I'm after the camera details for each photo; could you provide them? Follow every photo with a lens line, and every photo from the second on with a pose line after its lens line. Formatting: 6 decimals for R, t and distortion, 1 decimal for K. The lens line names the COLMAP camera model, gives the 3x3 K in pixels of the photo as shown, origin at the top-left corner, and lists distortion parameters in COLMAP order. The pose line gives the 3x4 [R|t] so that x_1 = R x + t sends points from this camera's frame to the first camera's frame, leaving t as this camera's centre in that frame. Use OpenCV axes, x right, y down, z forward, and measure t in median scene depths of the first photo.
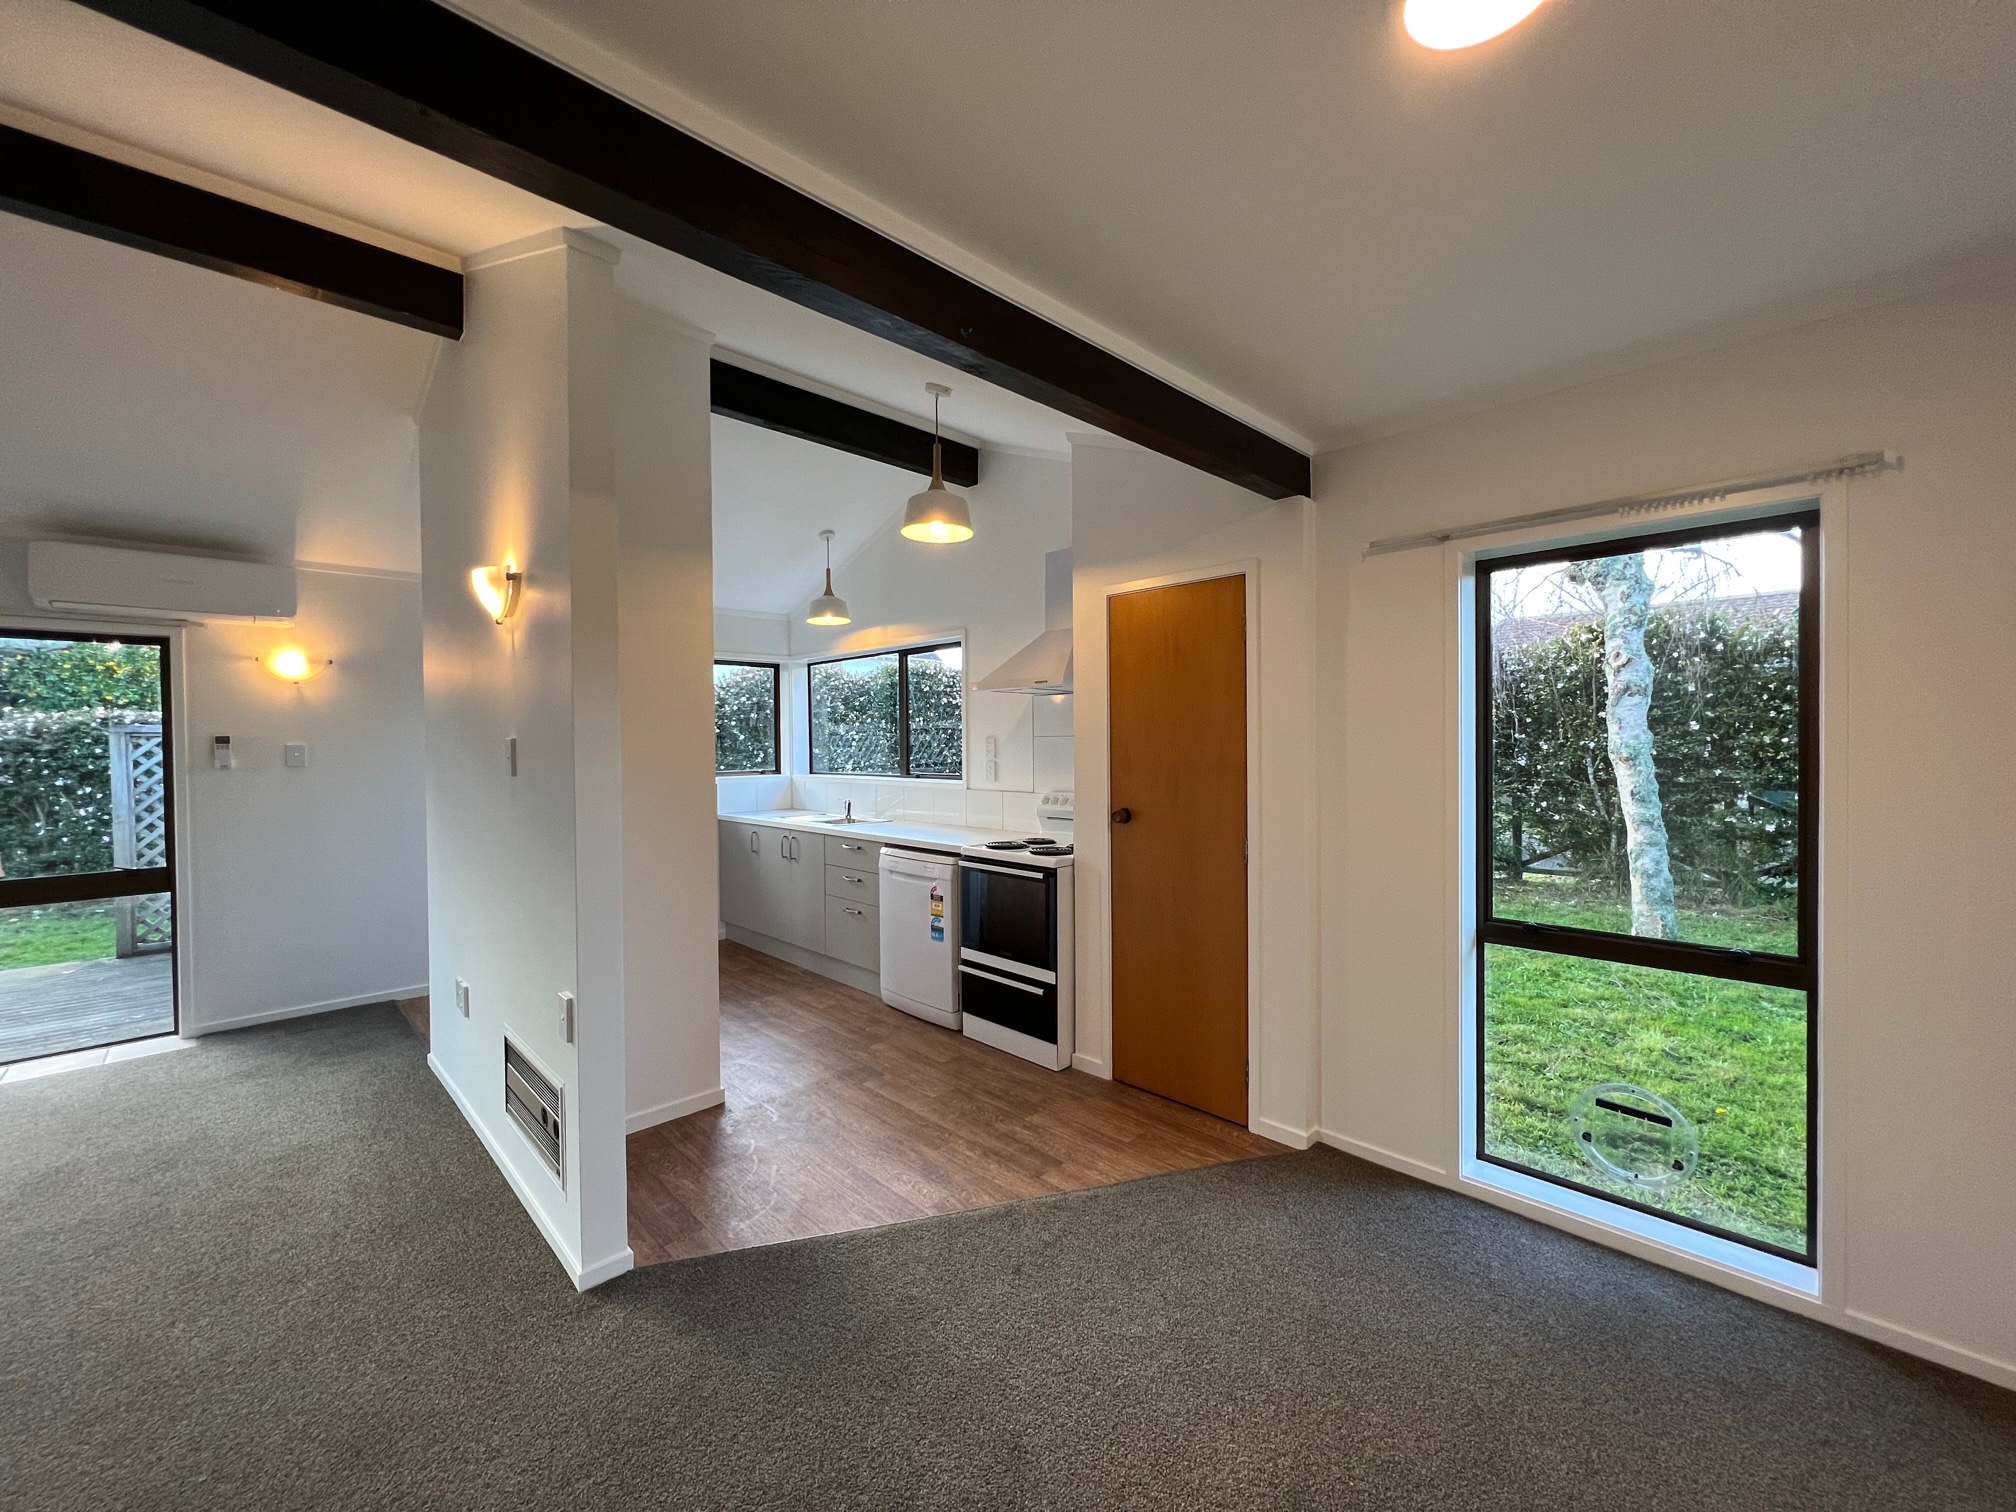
lens RADIAL K [[804.3, 0, 1001.4], [0, 804.3, 749.9], [0, 0, 1]] dist [-0.001173, -0.000058]
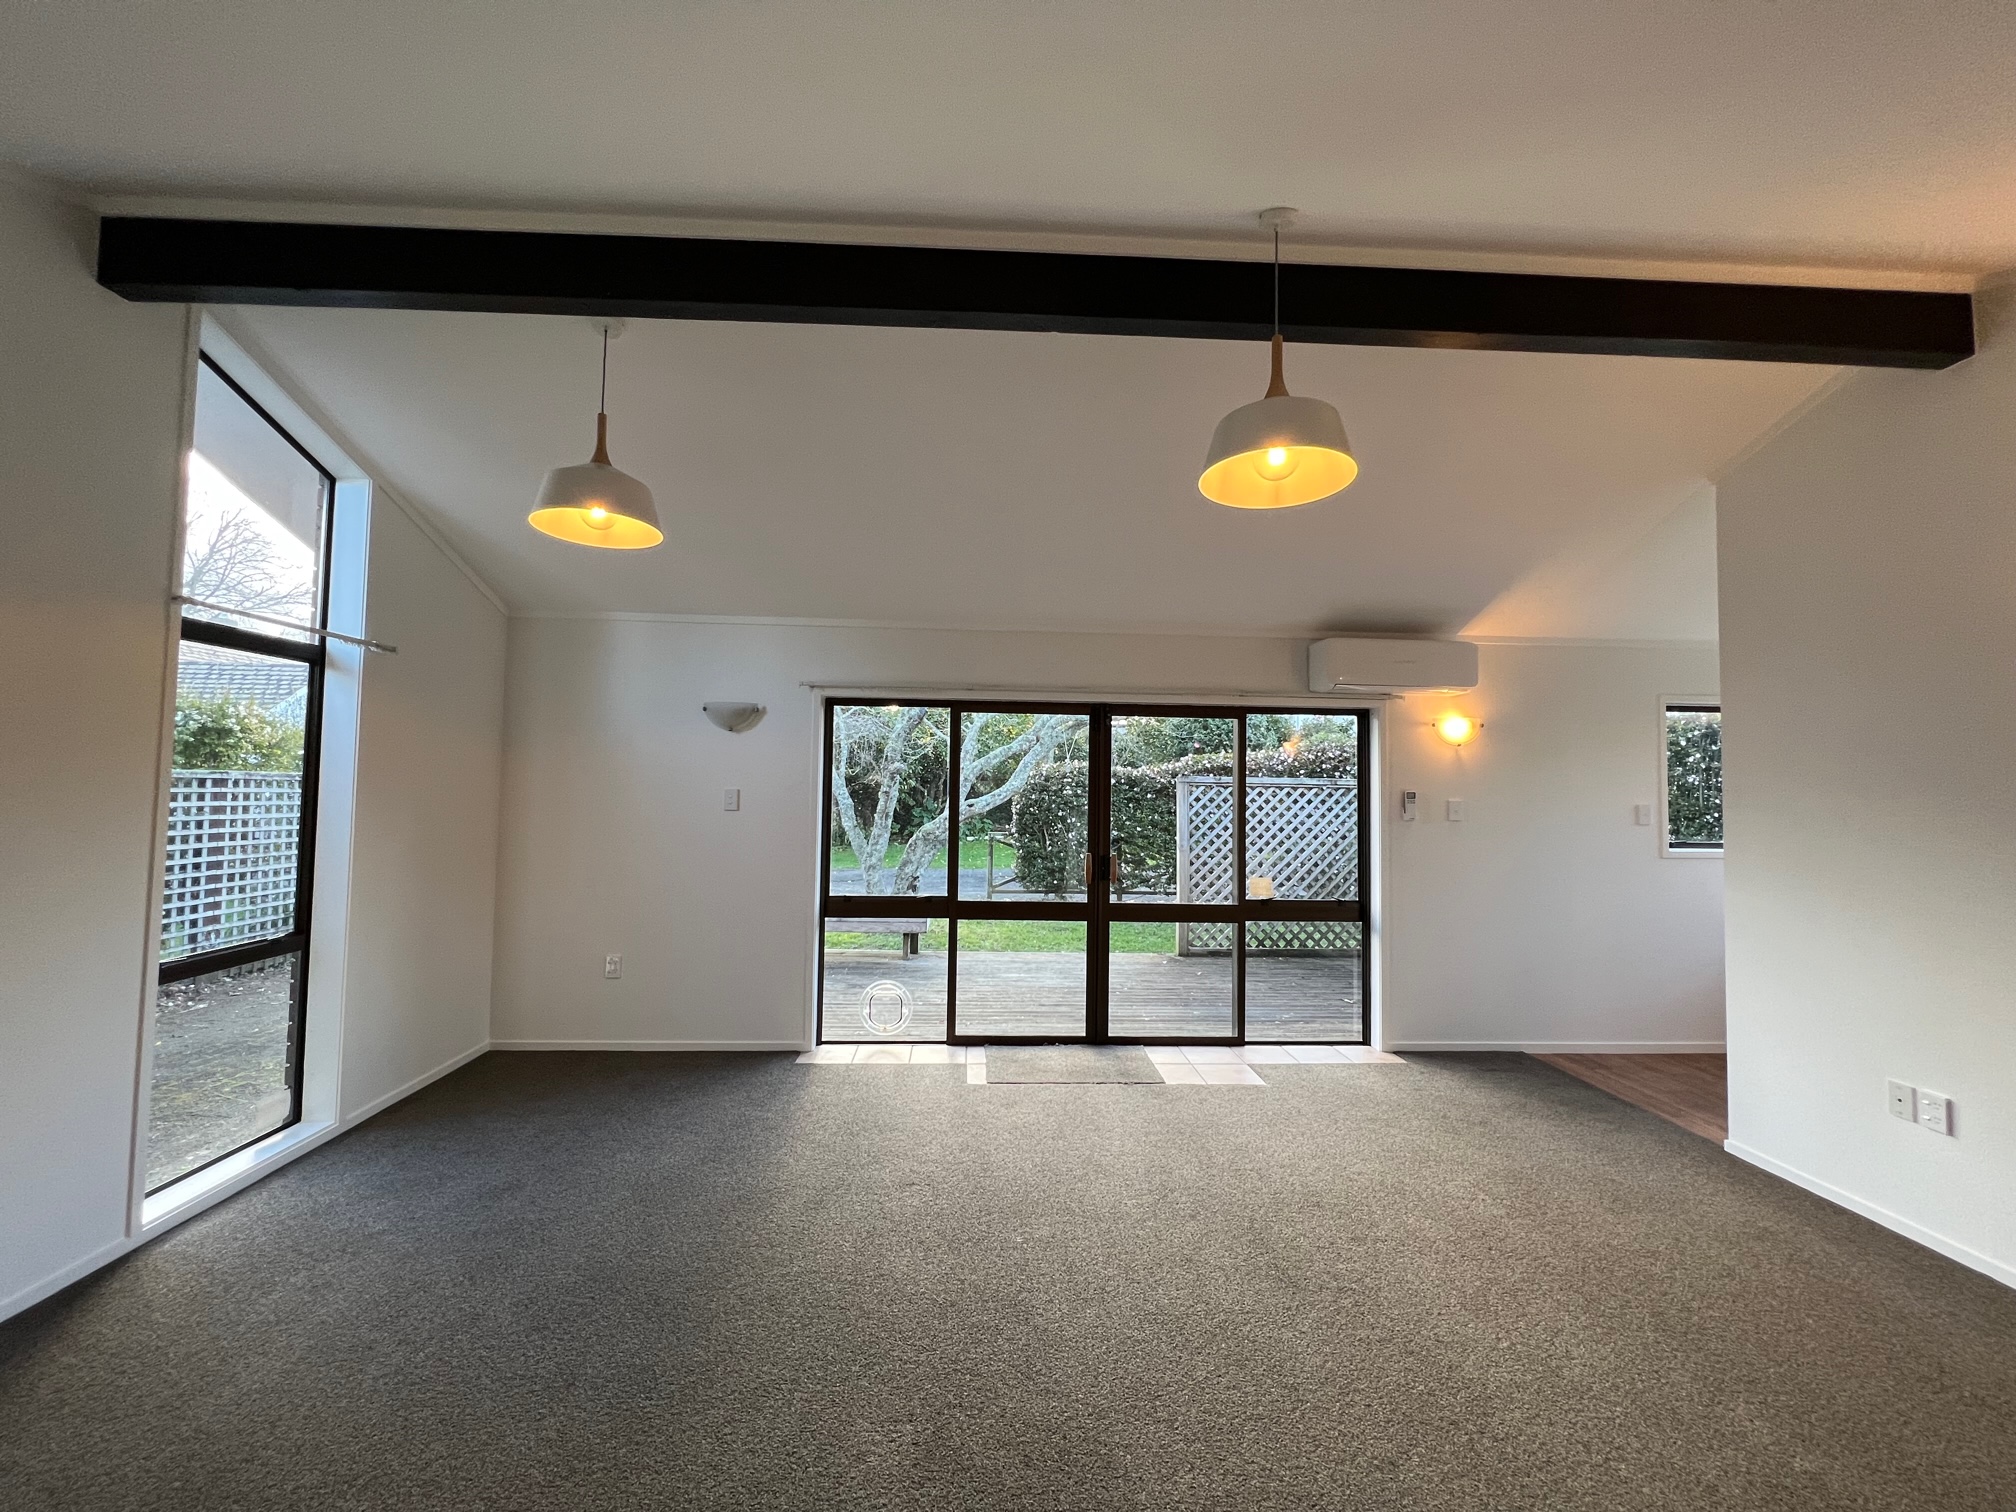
lens RADIAL K [[804.3, 0, 1001.4], [0, 804.3, 749.9], [0, 0, 1]] dist [-0.001173, -0.000058]
pose [[0.752256, -0.006950, -0.658834, -0.637741], [-0.030679, 0.998490, -0.045563, -0.007200], [0.658156, 0.054488, 0.750907, -0.252871]]
